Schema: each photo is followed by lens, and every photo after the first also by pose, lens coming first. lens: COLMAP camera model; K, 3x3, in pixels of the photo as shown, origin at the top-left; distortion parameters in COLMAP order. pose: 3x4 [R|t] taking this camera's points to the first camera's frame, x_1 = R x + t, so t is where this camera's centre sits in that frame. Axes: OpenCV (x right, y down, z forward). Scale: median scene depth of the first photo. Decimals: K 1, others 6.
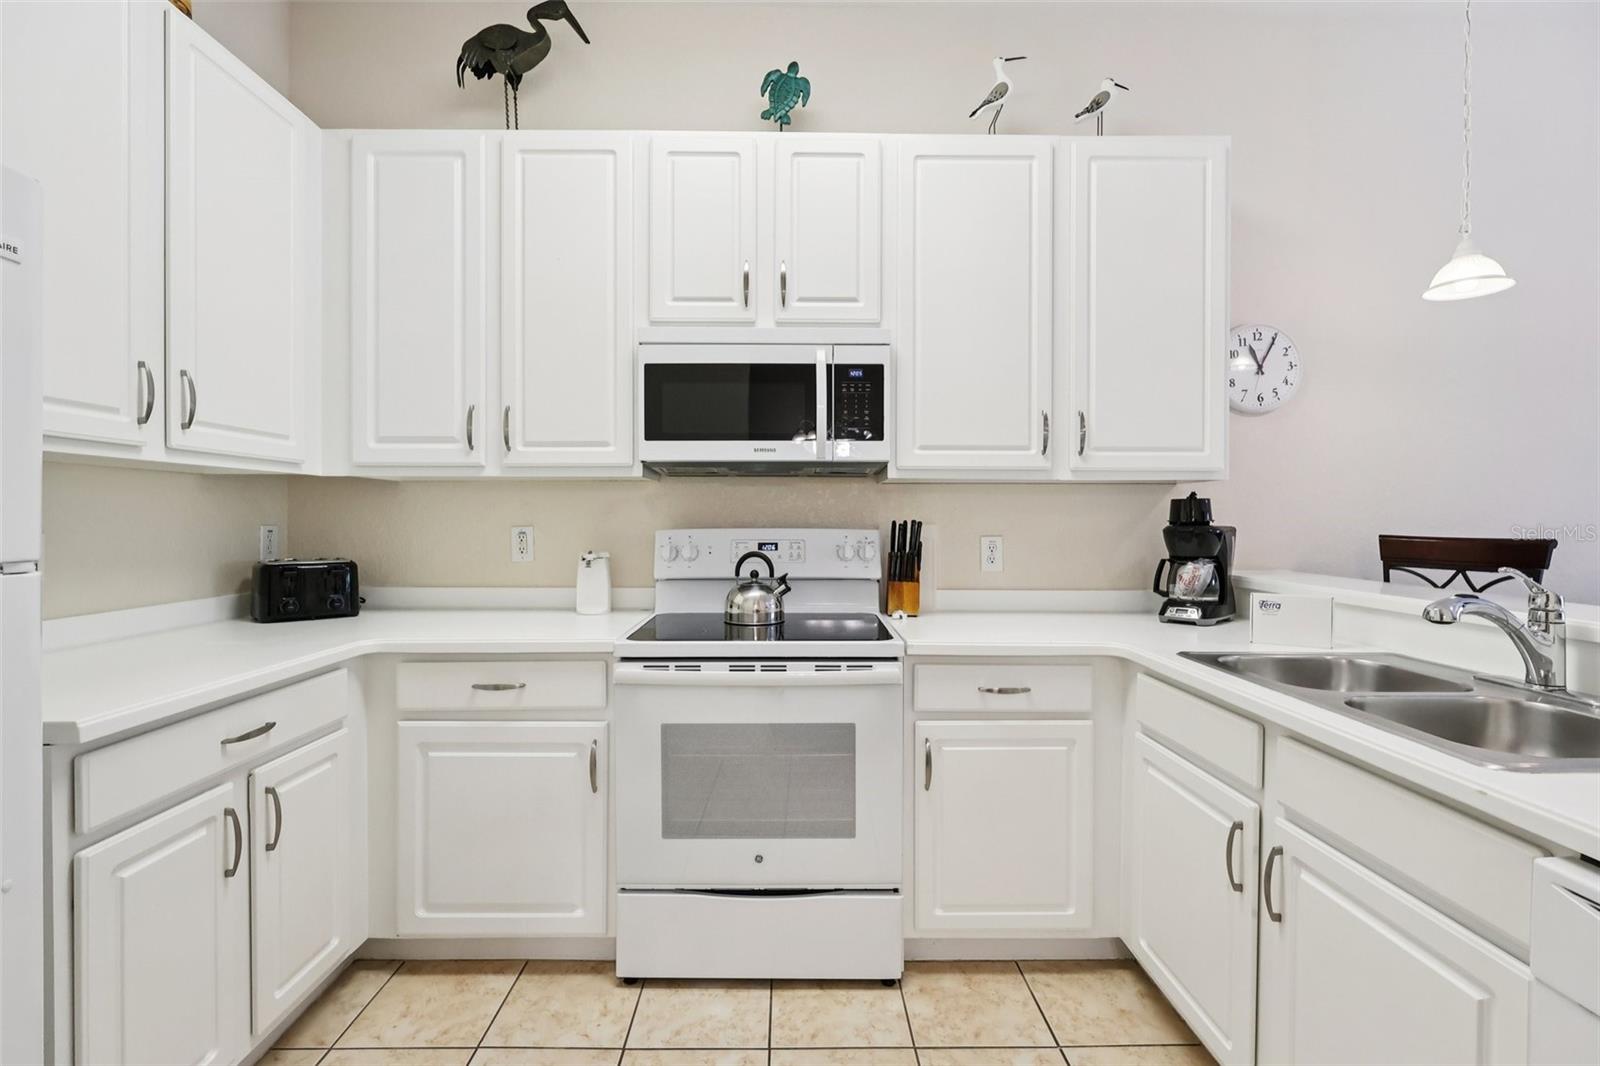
lens RADIAL K [[740.8, 0, 804.1], [0, 740.8, 527.3], [0, 0, 1]] dist [-0.005898, 0.000516]
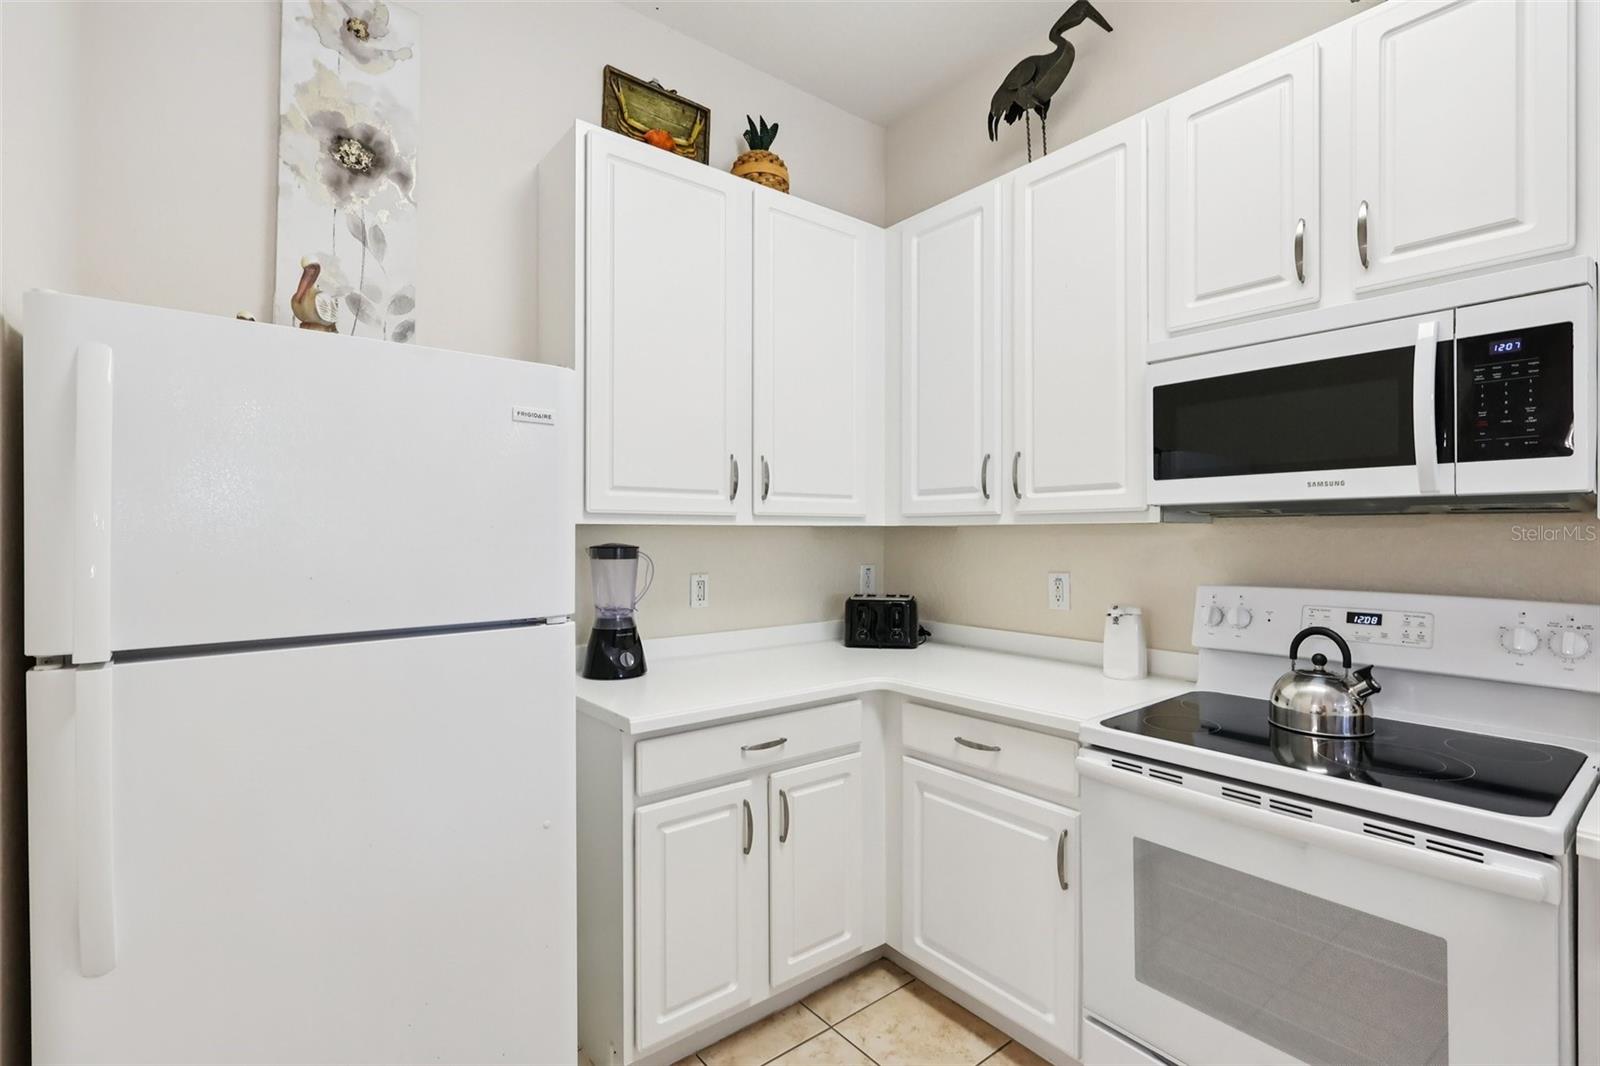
lens RADIAL K [[740.8, 0, 792.2], [0, 740.8, 534.0], [0, 0, 1]] dist [-0.005898, 0.000516]
pose [[0.605193, -0.001474, -0.796078, 0.192264], [-0.006720, 0.999953, -0.006961, -0.048485], [0.796051, 0.009562, 0.605155, 0.181866]]
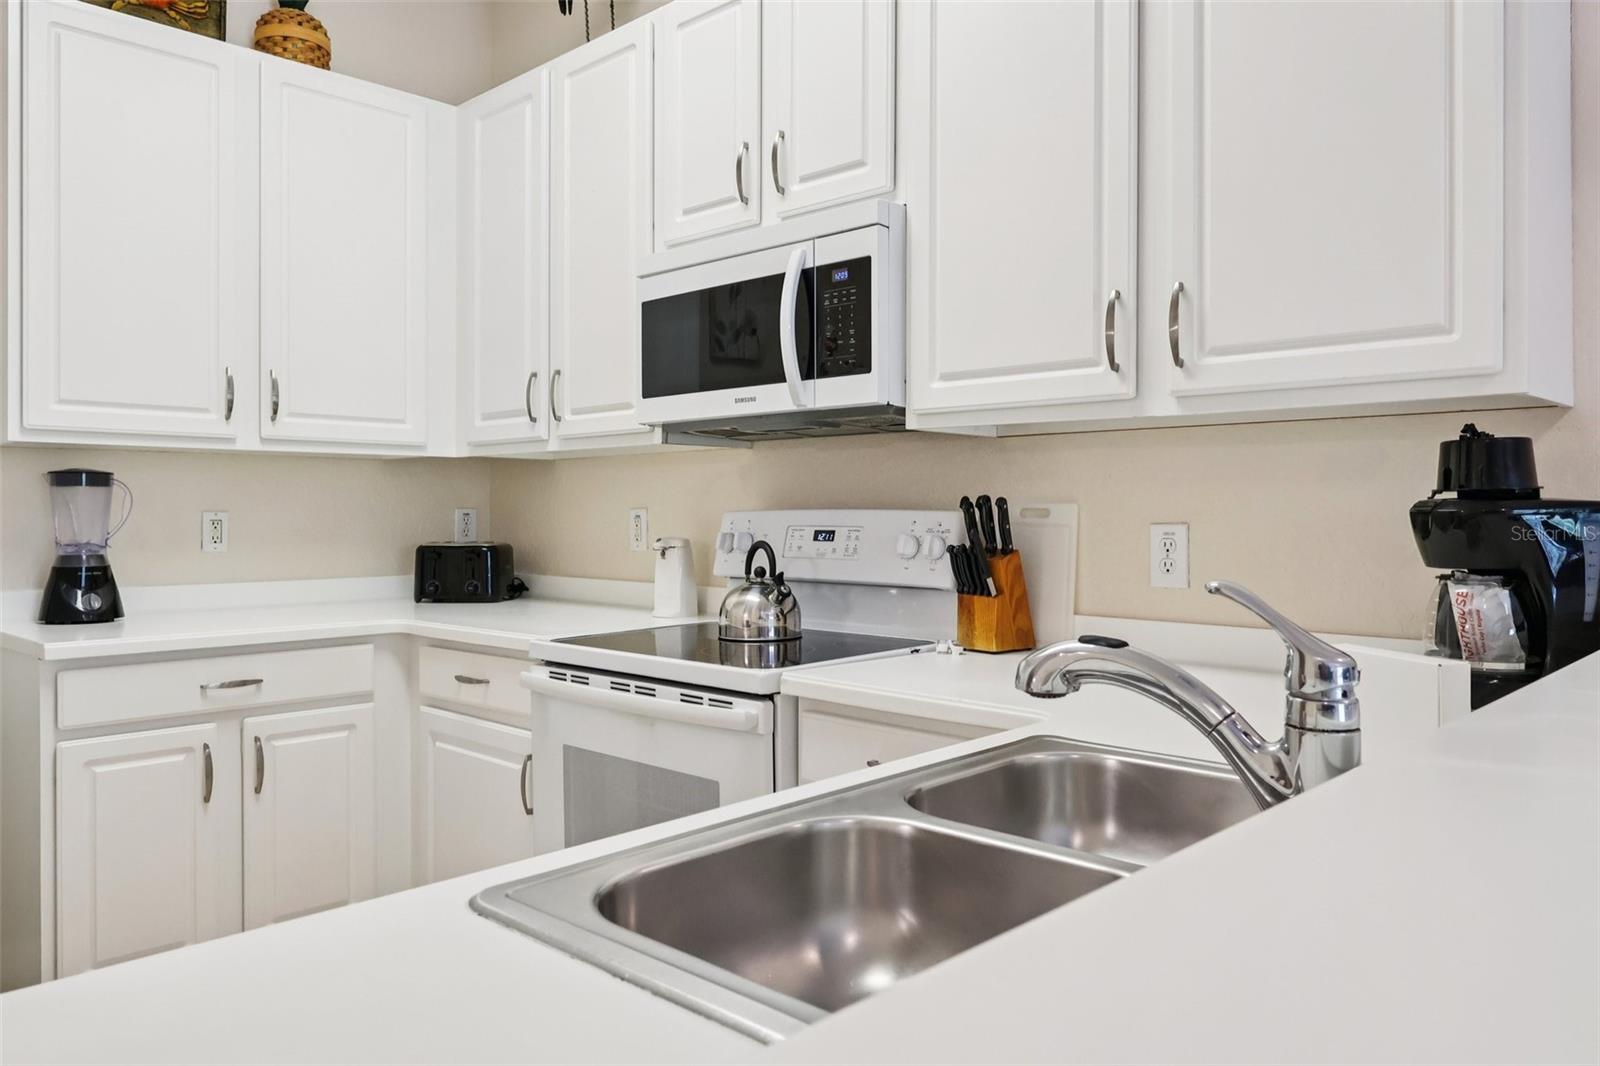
lens RADIAL K [[1150.5, 0, 782.0], [0, 1150.5, 513.0], [0, 0, 1]] dist [-0.002511, 0.009614]
pose [[0.706695, -0.001035, -0.707518, 0.757234], [-0.005686, 0.999958, -0.007142, 0.013858], [0.707496, 0.009070, 0.706659, 0.228389]]
